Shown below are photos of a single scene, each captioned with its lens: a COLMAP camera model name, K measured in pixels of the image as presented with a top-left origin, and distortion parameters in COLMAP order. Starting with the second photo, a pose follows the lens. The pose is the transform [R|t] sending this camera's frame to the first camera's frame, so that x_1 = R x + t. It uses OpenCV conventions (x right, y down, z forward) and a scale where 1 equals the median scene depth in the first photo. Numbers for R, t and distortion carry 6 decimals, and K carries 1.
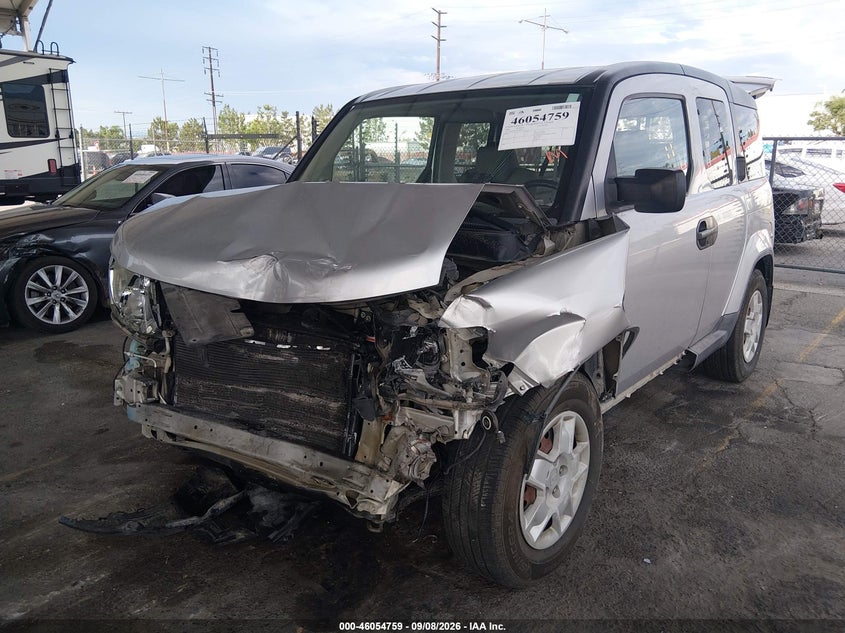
lens RADIAL K [[652.4, 0, 422.5], [0, 652.4, 316.5], [0, 0, 1]] dist [0.025696, -0.040527]
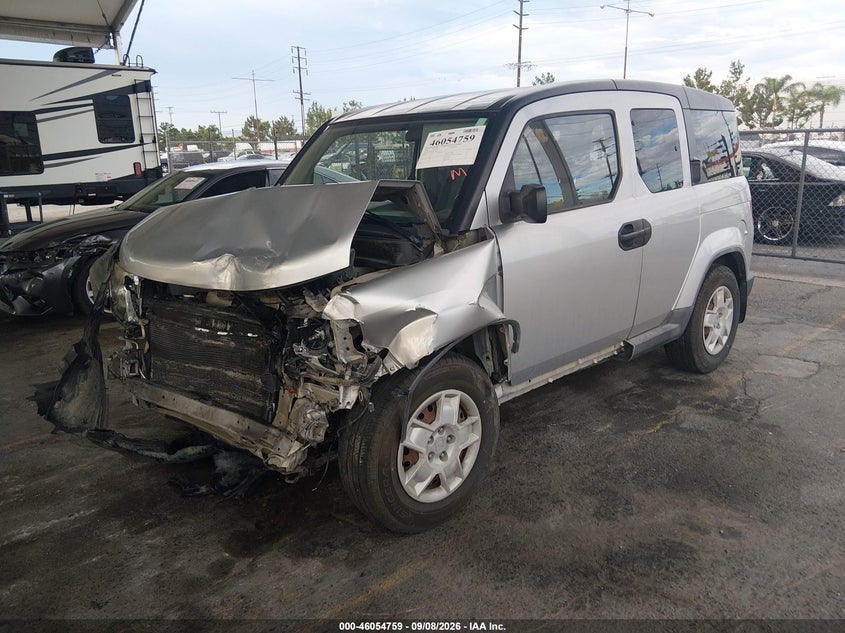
lens RADIAL K [[639.4, 0, 425.6], [0, 639.4, 321.5], [0, 0, 1]] dist [0.098848, -0.174100]
pose [[0.992348, 0.009507, -0.123109, 0.291930], [-0.006706, 0.999710, 0.023147, -0.007263], [0.123294, -0.022145, 0.992123, -0.158457]]
